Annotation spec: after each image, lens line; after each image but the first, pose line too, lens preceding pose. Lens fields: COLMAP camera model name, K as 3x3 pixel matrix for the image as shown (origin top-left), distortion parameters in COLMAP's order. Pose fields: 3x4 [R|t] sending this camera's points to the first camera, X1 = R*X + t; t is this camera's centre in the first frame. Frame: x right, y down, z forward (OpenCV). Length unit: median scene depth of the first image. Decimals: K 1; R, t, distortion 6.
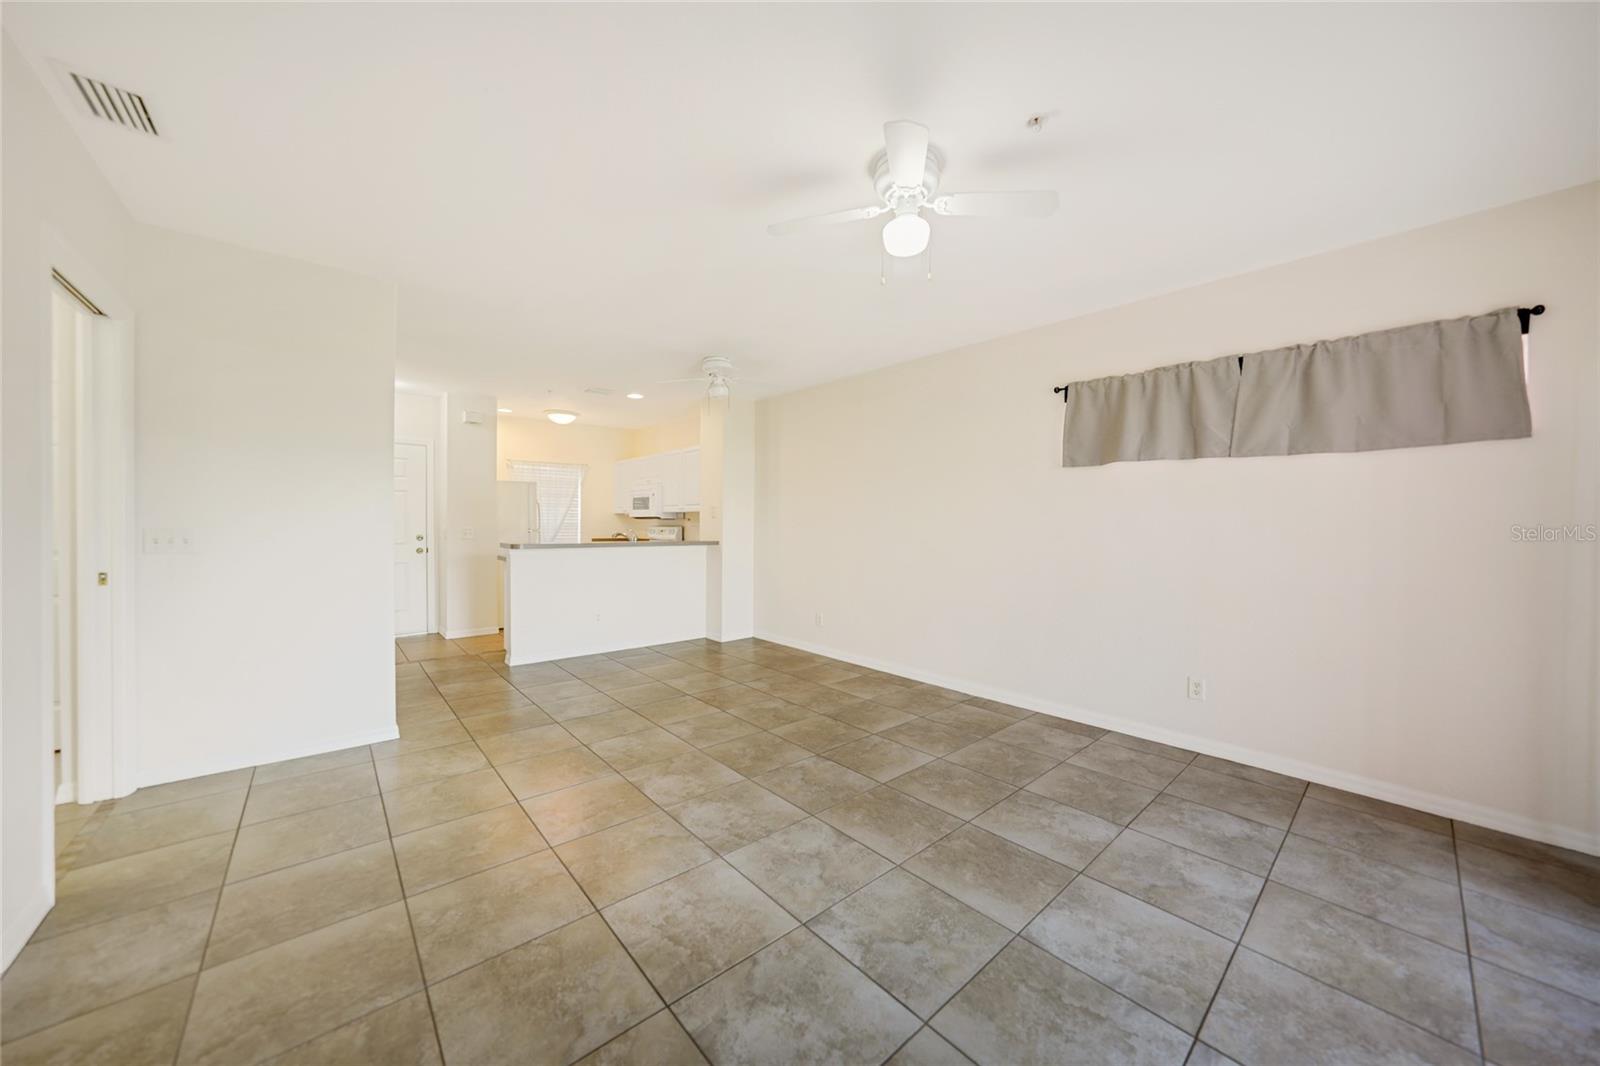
lens RADIAL K [[560.5, 0, 823.8], [0, 560.5, 533.0], [0, 0, 1]] dist [-0.032962, 0.006508]
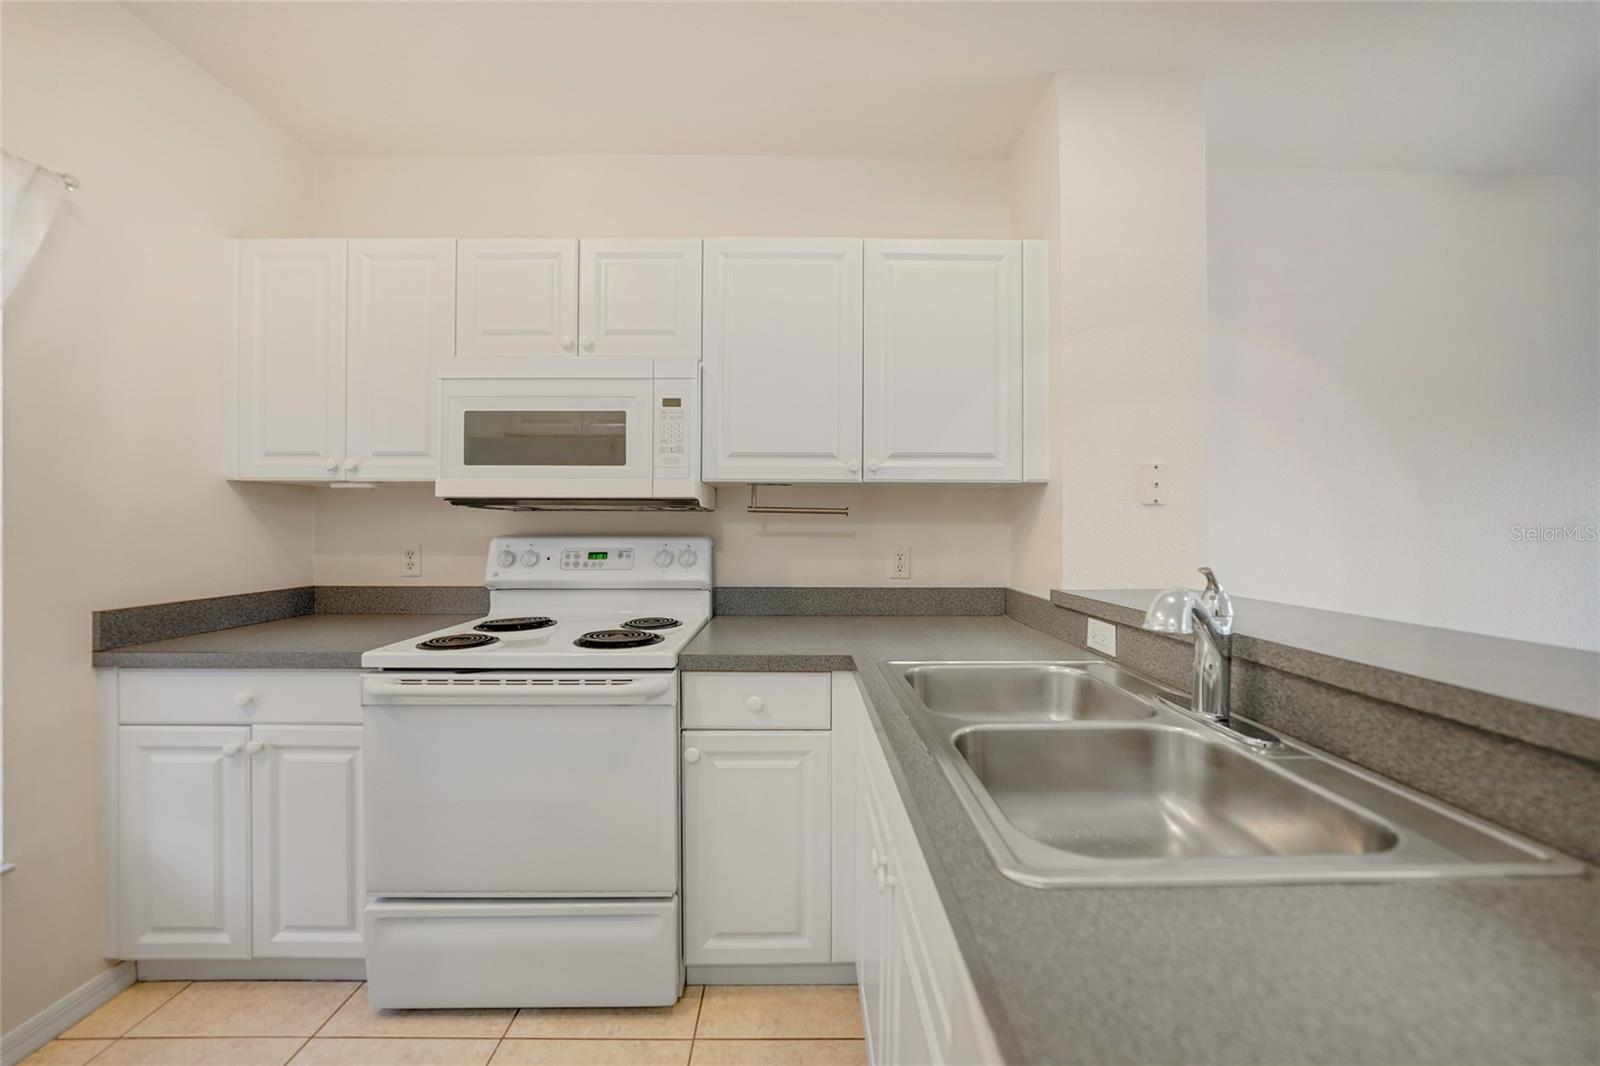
lens RADIAL K [[588.7, 0, 811.4], [0, 588.7, 526.3], [0, 0, 1]] dist [-0.015668, 0.000267]
pose [[0.667951, -0.002871, 0.744200, -0.927709], [0.012036, 0.999903, -0.006946, -0.031586], [-0.744108, 0.013597, 0.667921, 1.657071]]
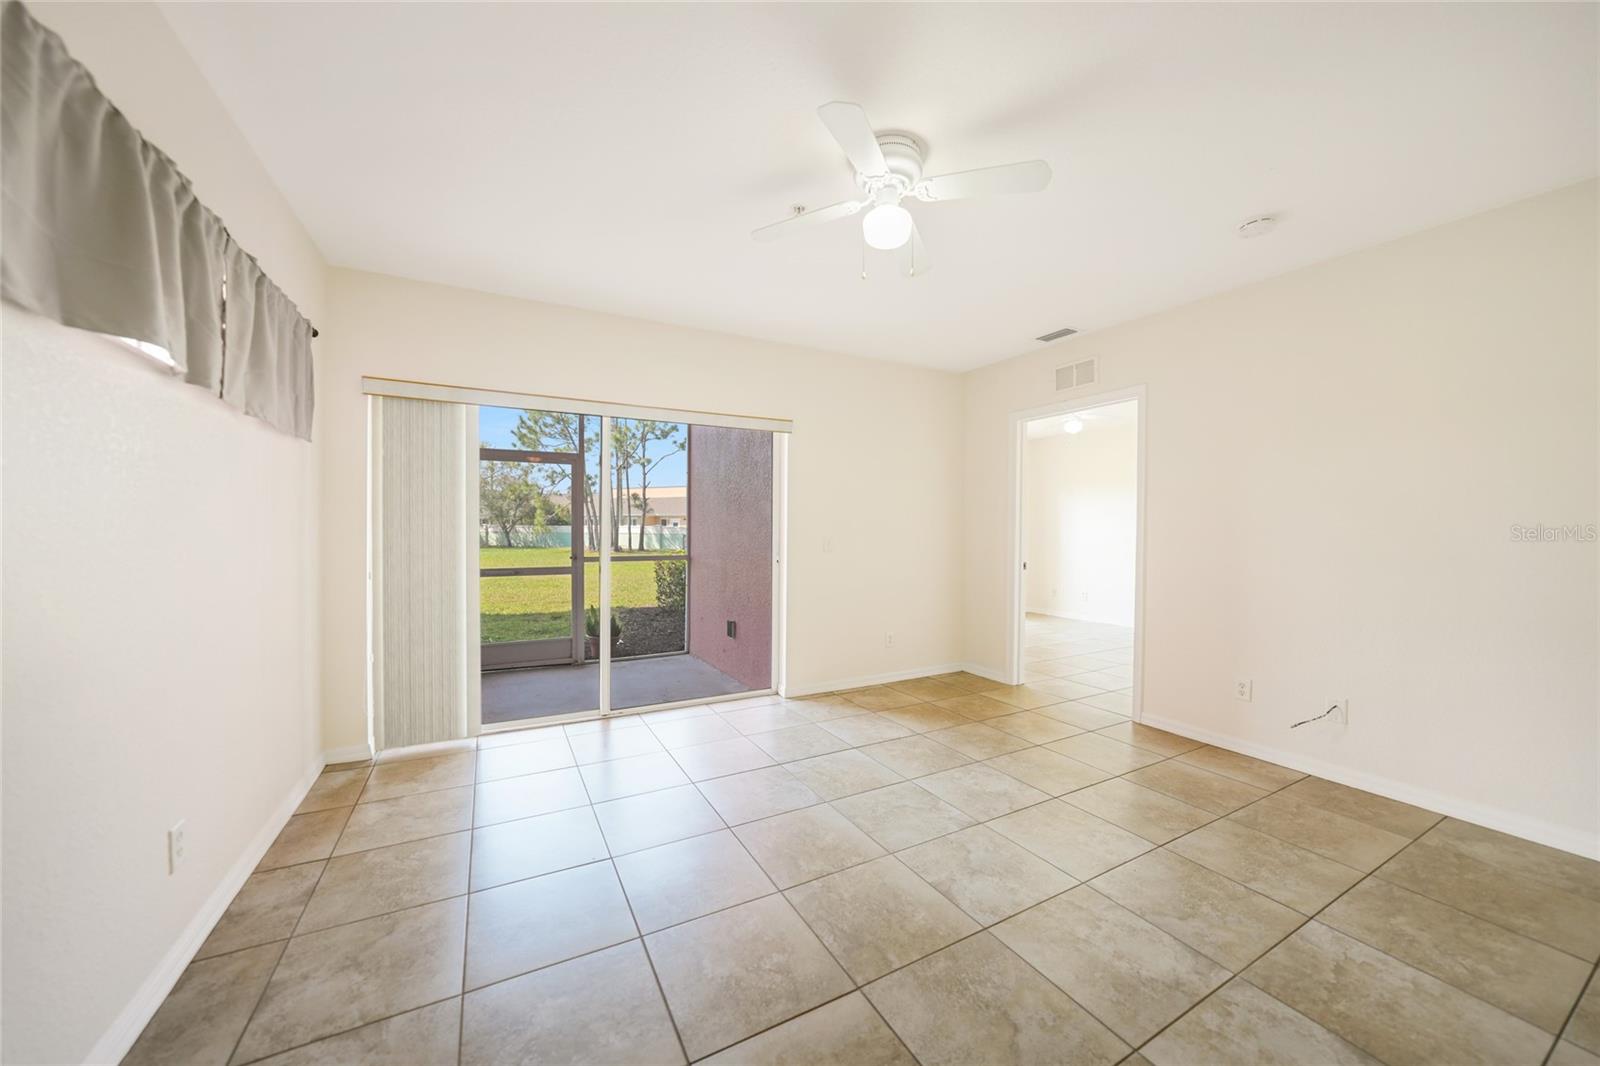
lens RADIAL K [[579.8, 0, 795.3], [0, 579.8, 538.2], [0, 0, 1]] dist [-0.022665, 0.004131]
pose [[-0.965849, -0.012958, 0.258781, 0.021930], [-0.004809, 0.999473, 0.032099, -0.013244], [-0.259061, 0.029759, -0.965402, 1.239298]]
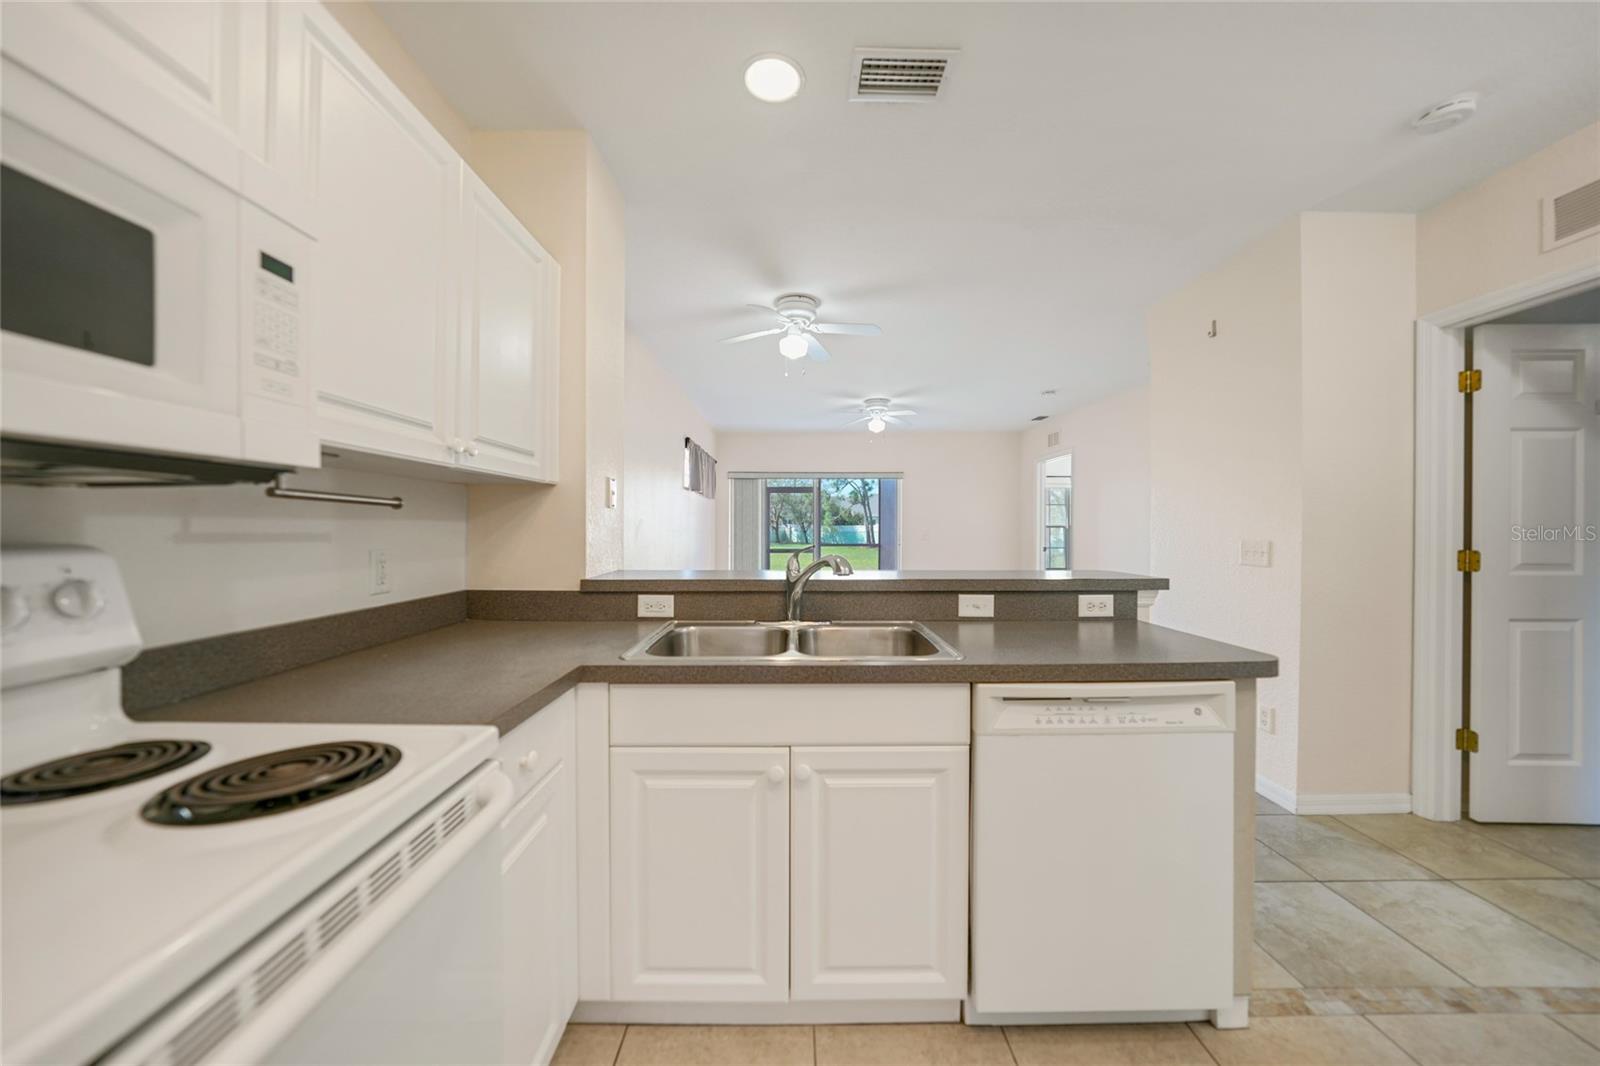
lens RADIAL K [[571.7, 0, 791.4], [0, 571.7, 530.5], [0, 0, 1]] dist [-0.021132, 0.003699]
pose [[-0.727667, -0.008653, 0.685876, -0.949008], [0.007629, 0.999756, 0.020706, -0.036508], [-0.685888, 0.020300, -0.727424, 2.104812]]
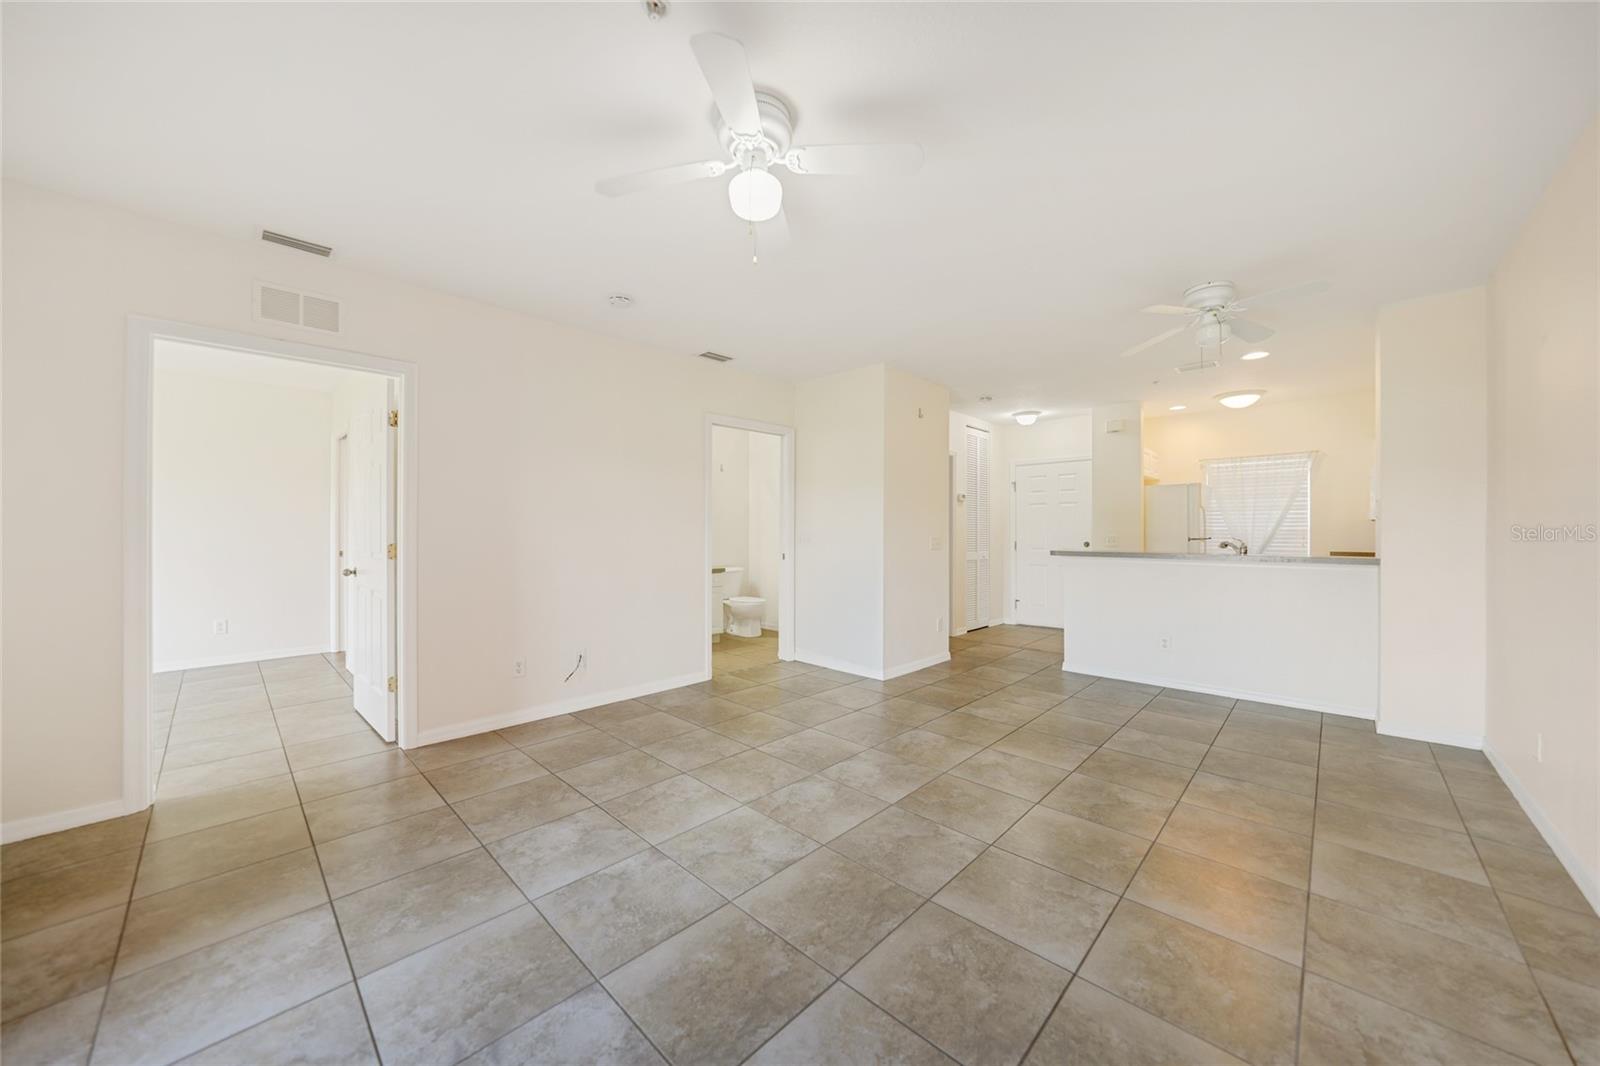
lens RADIAL K [[571.7, 0, 791.4], [0, 571.7, 530.5], [0, 0, 1]] dist [-0.021132, 0.003699]
pose [[0.052473, -0.004728, -0.998611, 0.645762], [-0.015750, 0.999860, -0.005561, -0.004804], [0.998498, 0.016020, 0.052391, 0.625786]]
